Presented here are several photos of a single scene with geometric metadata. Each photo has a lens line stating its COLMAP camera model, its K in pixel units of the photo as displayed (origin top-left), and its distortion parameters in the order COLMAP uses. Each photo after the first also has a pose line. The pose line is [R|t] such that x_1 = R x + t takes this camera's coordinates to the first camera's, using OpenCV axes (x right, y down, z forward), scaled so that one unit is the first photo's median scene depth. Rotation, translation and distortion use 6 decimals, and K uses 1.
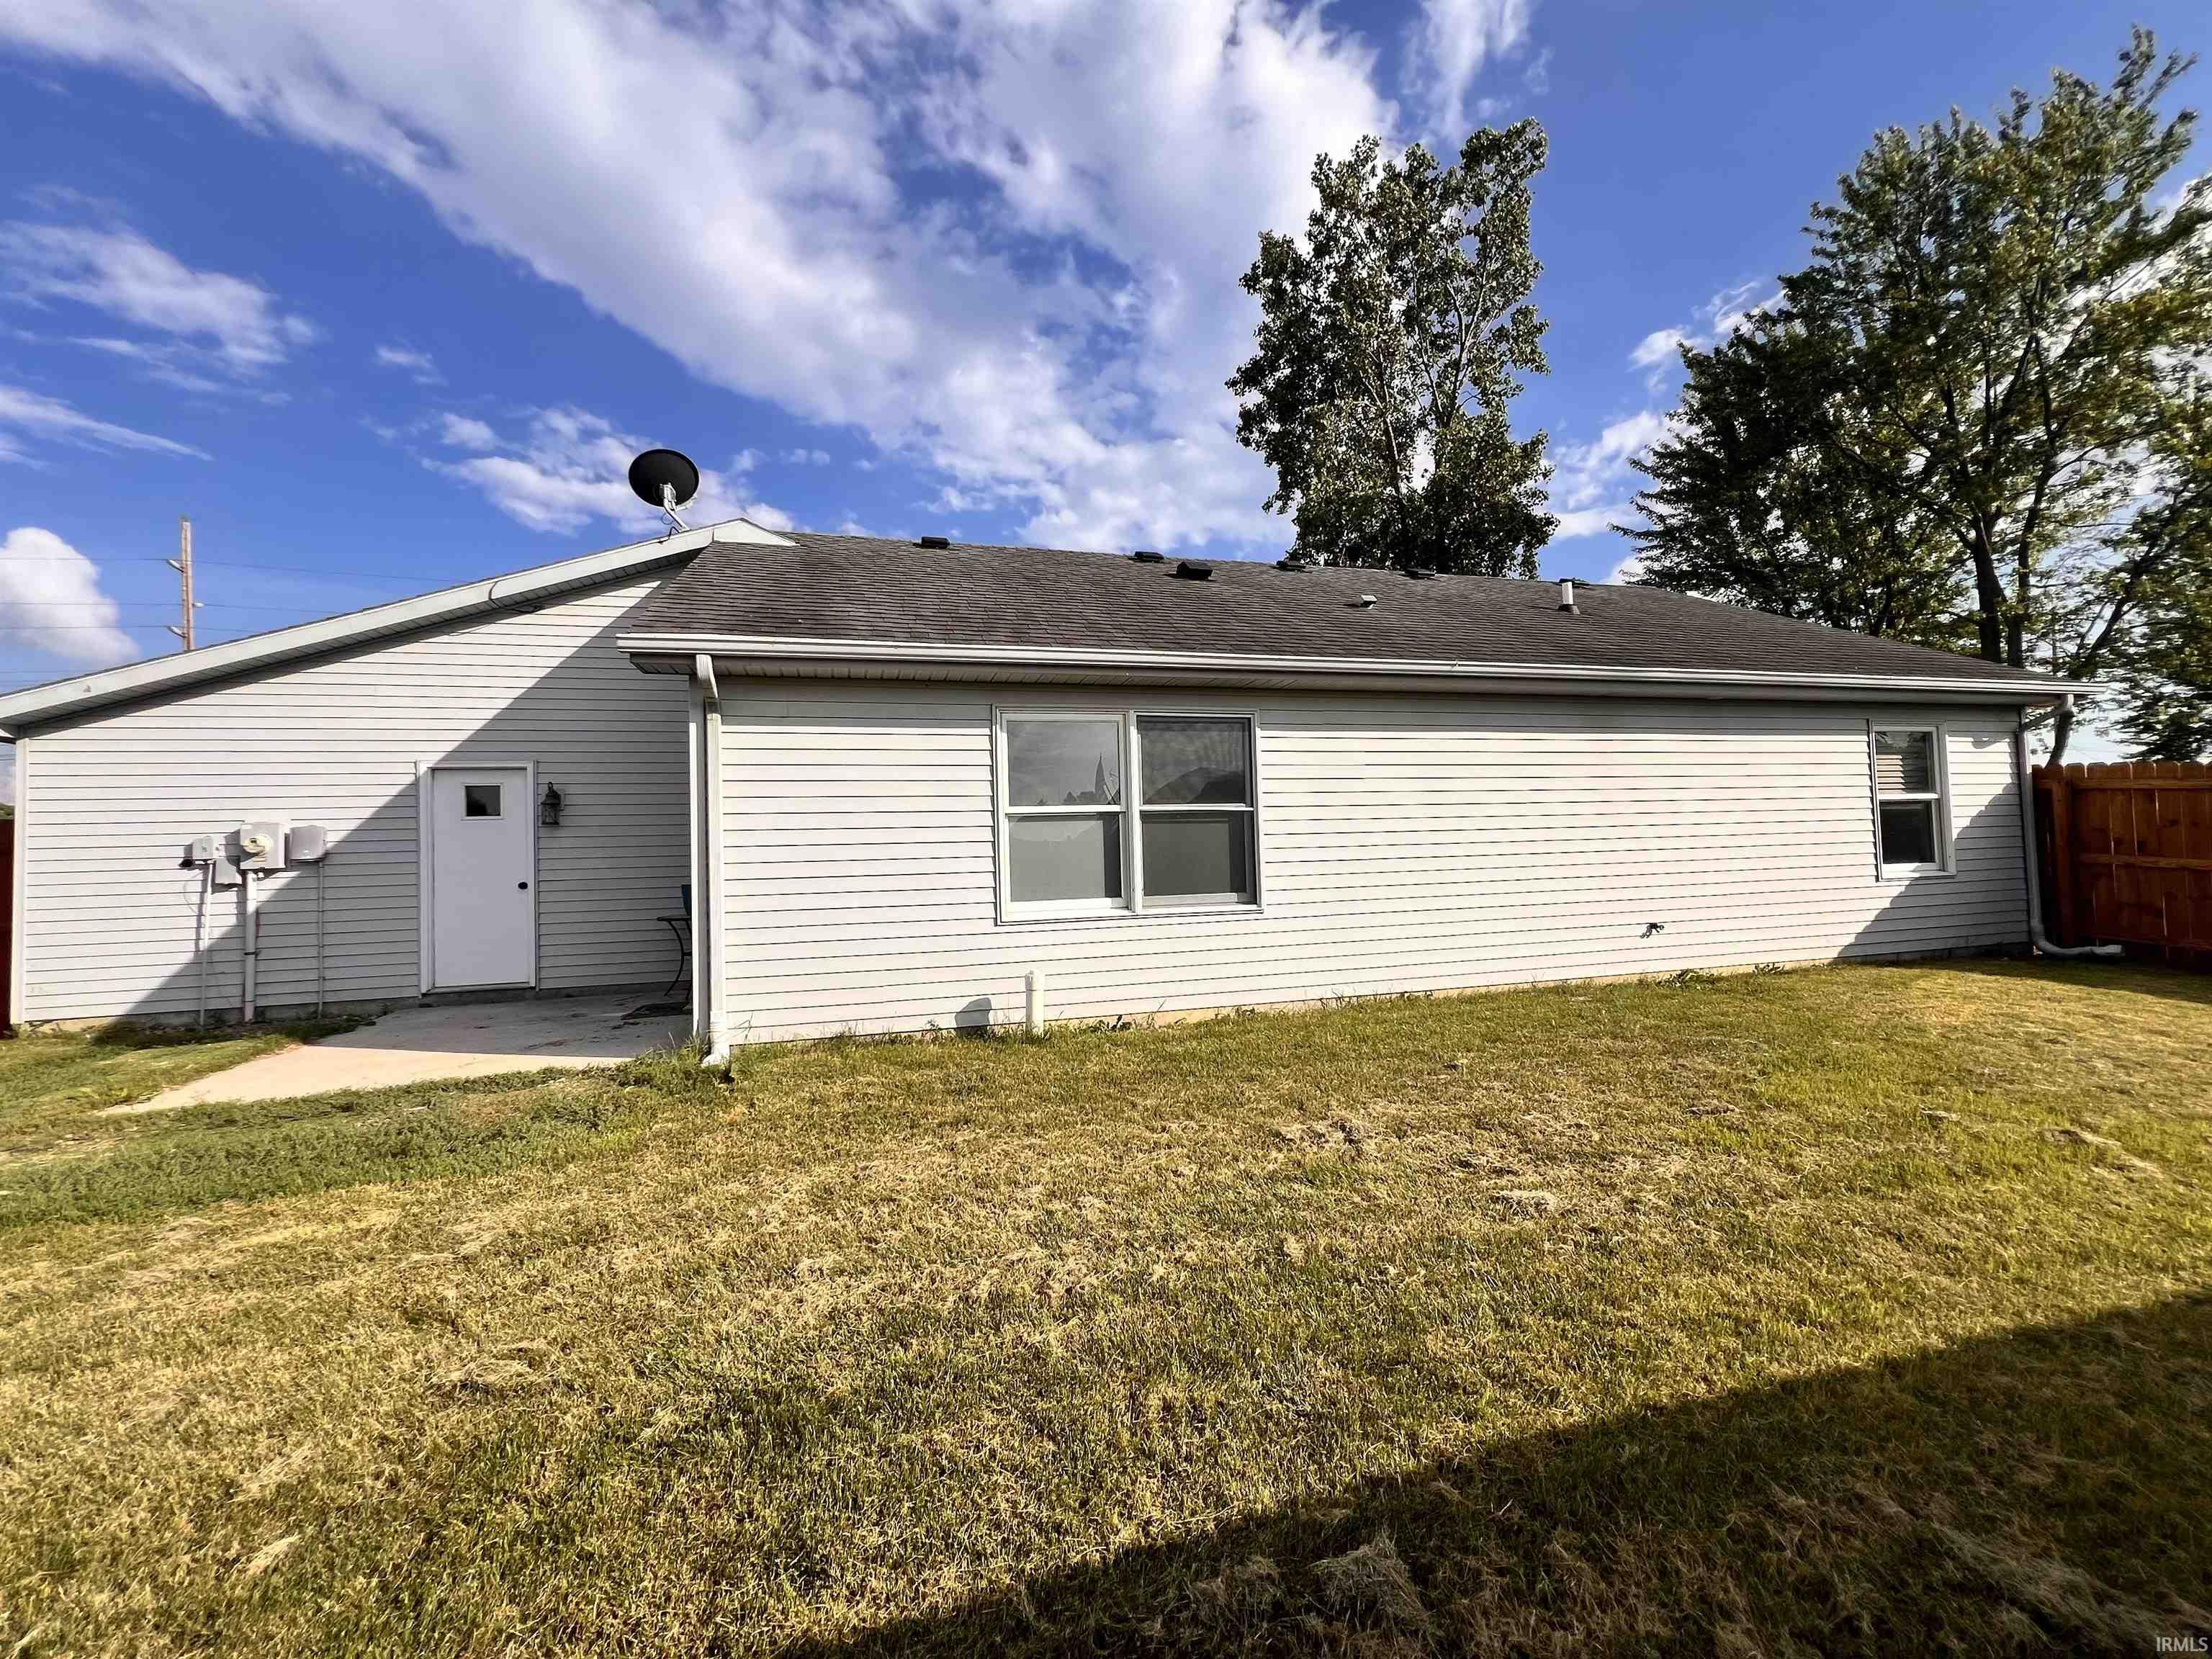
lens RADIAL K [[883.5, 0, 1039.7], [0, 883.5, 835.7], [0, 0, 1]] dist [-0.002717, 0.001012]
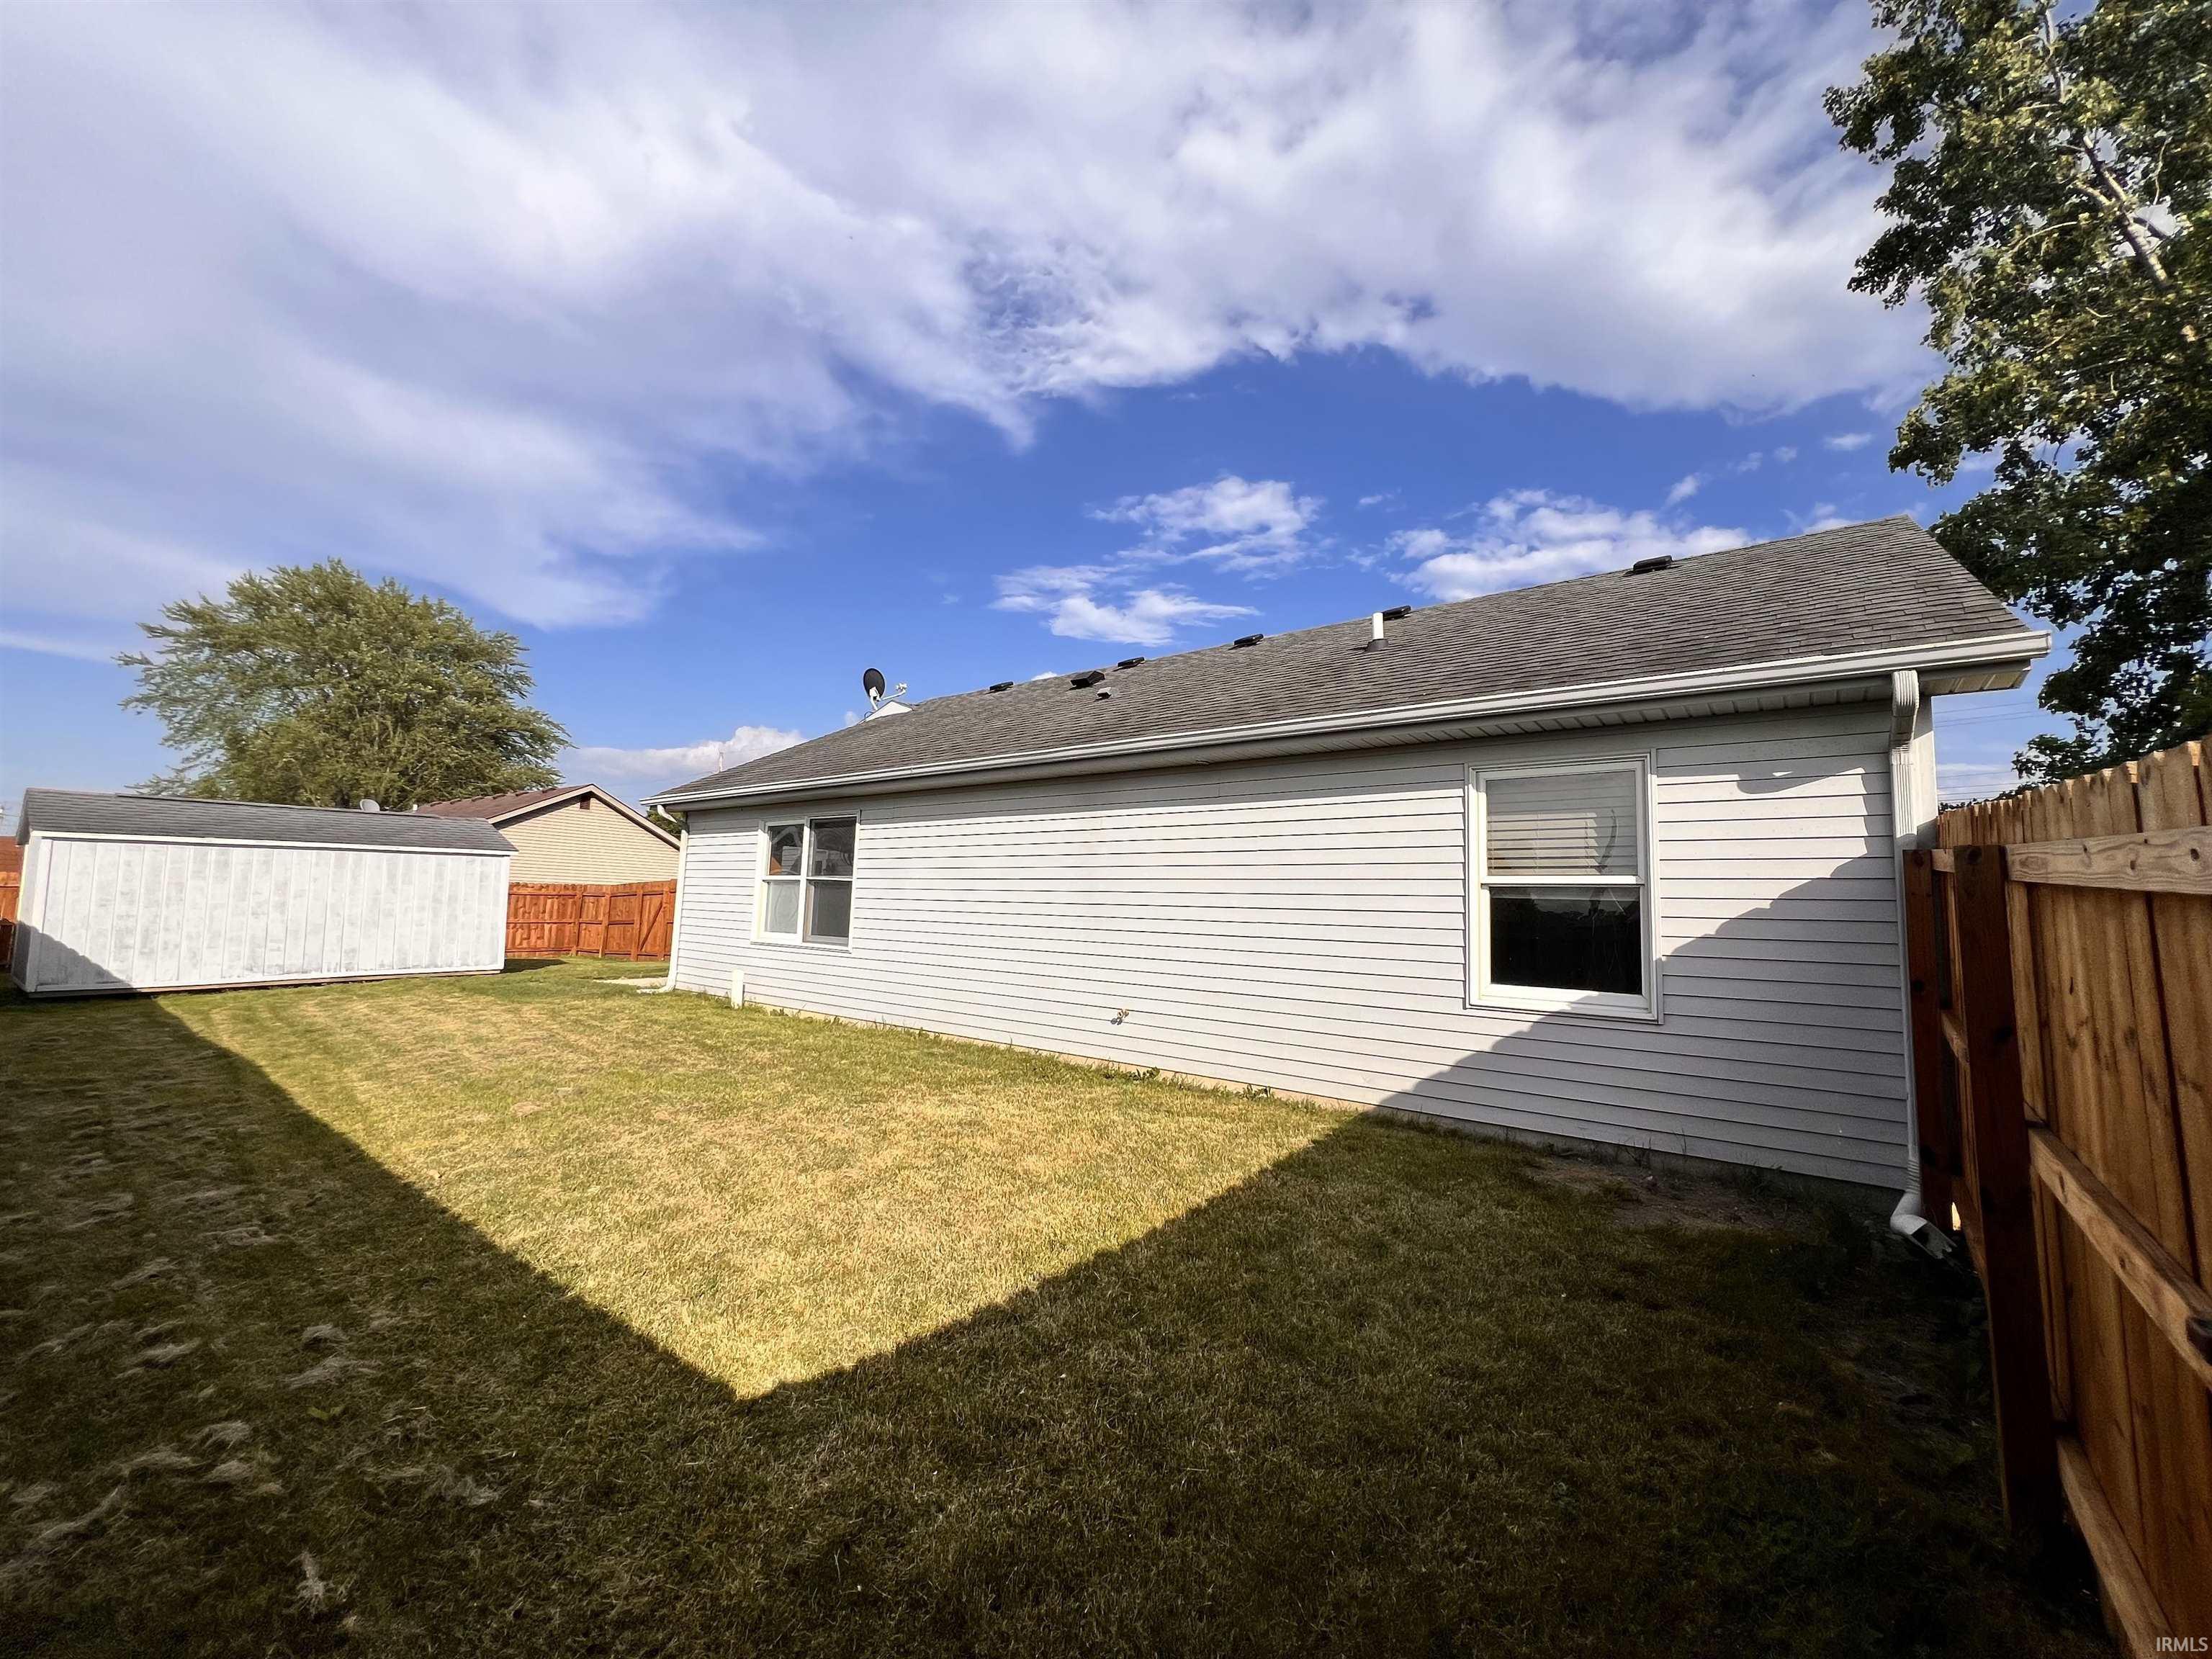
lens RADIAL K [[883.5, 0, 1105.6], [0, 883.5, 814.4], [0, 0, 1]] dist [-0.002717, 0.001012]
pose [[0.595728, -0.041347, -0.802121, 0.580375], [-0.032355, 0.996628, -0.075403, -0.014764], [0.802534, 0.070872, 0.592382, 0.166439]]
